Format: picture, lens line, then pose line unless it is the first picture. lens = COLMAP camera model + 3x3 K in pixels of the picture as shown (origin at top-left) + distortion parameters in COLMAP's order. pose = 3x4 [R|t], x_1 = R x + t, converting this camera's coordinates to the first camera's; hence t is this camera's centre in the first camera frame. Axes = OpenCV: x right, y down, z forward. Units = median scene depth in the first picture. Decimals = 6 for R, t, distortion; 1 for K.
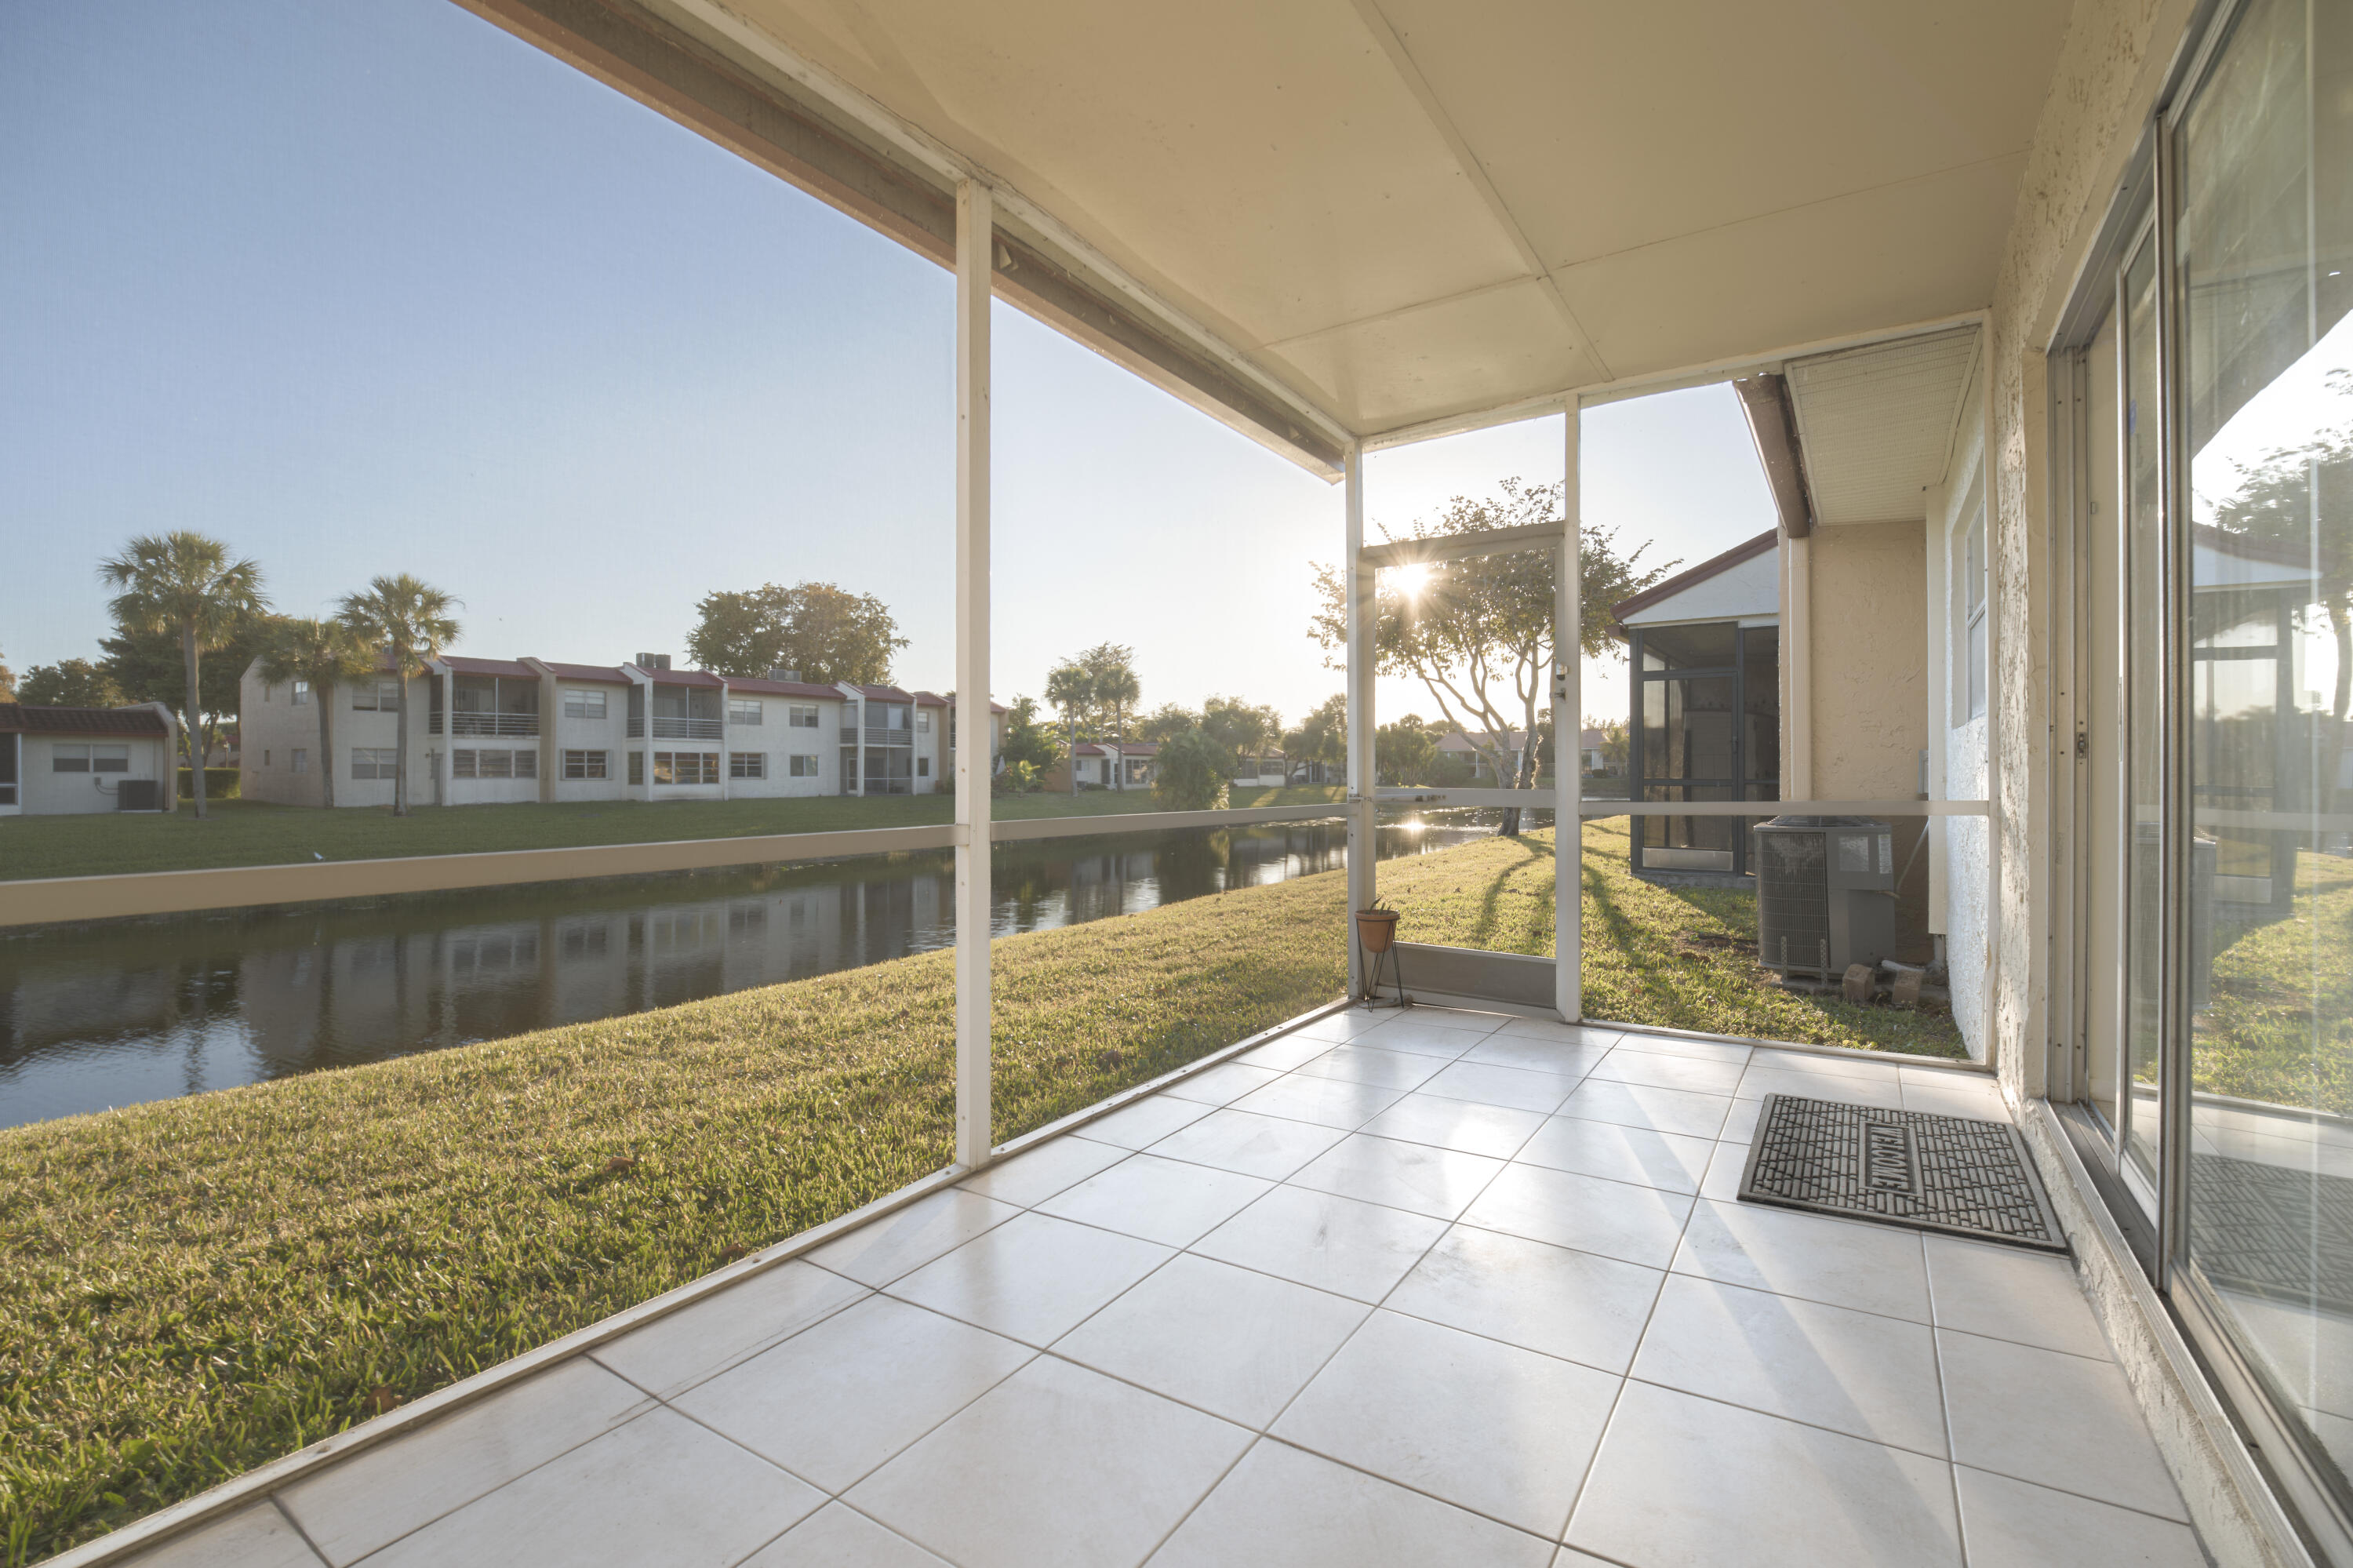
lens RADIAL K [[1052.6, 0, 1177.4], [0, 1052.6, 773.9], [0, 0, 1]] dist [-0.000335, -0.000090]
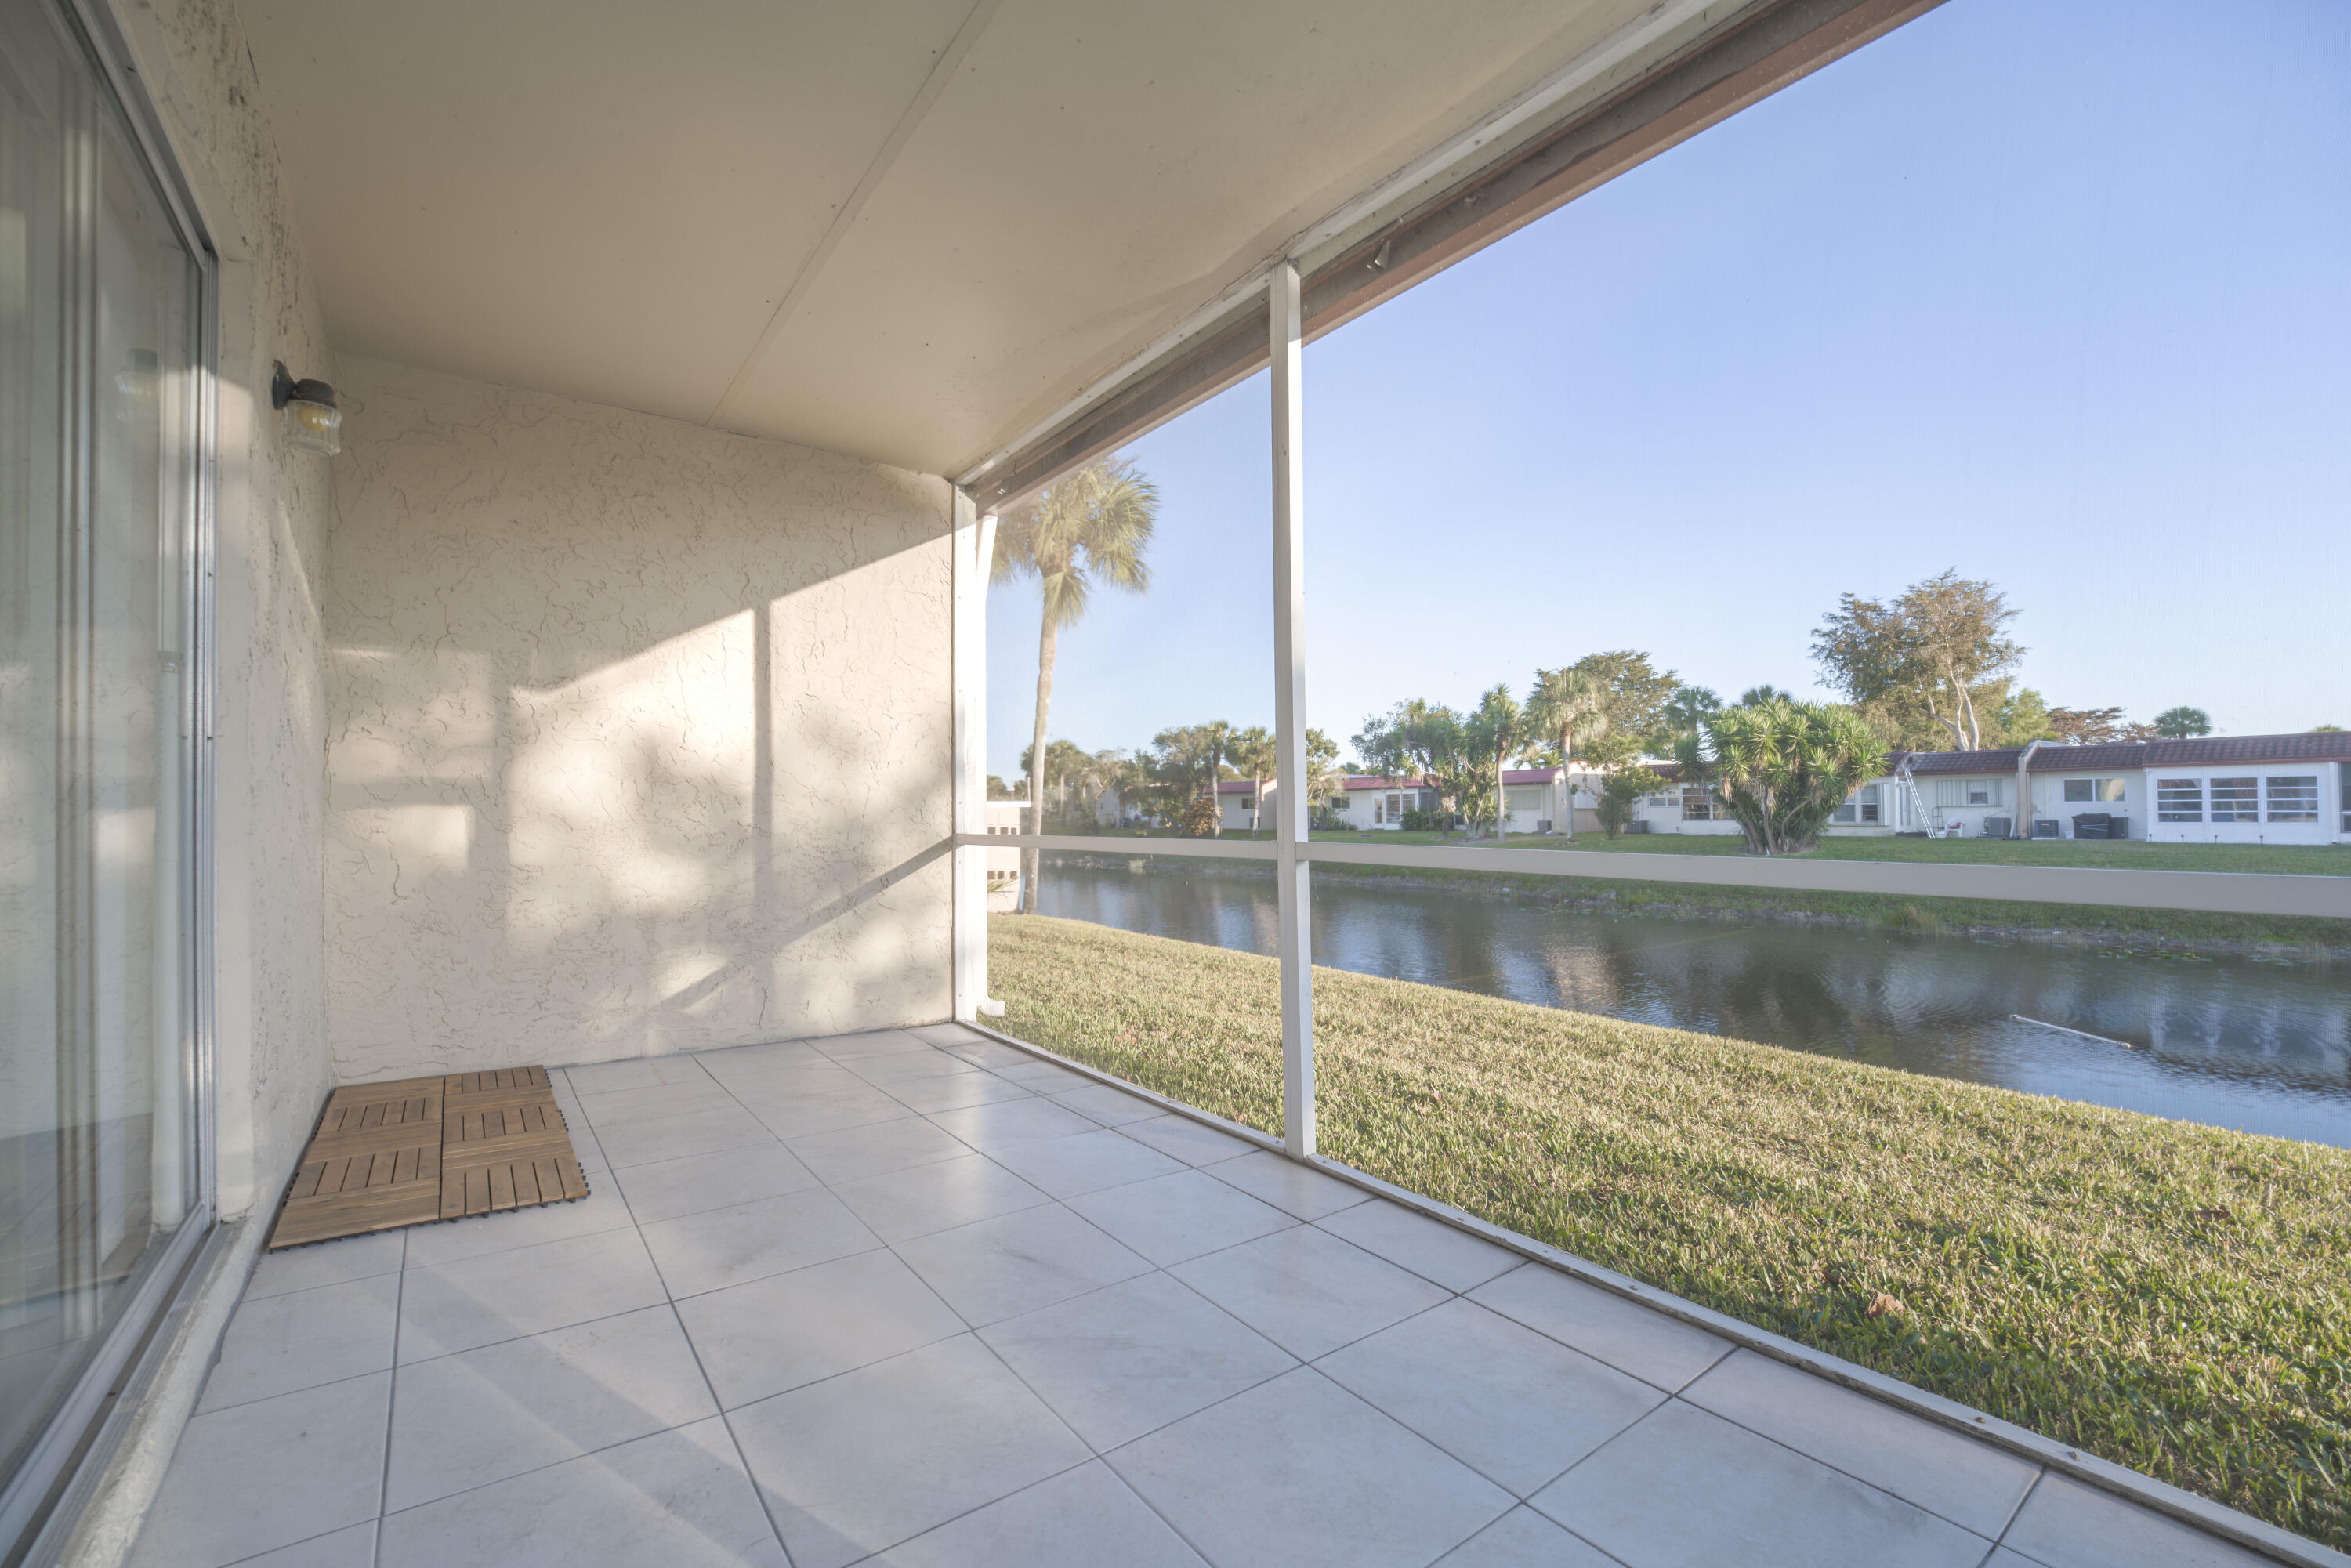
lens RADIAL K [[997.7, 0, 1168.9], [0, 997.7, 810.4], [0, 0, 1]] dist [0.000132, -0.000044]
pose [[-0.360538, 0.006581, -0.932721, 0.850014], [0.009427, 0.999950, 0.003412, 0.006987], [0.932697, -0.007563, -0.360582, 1.290029]]
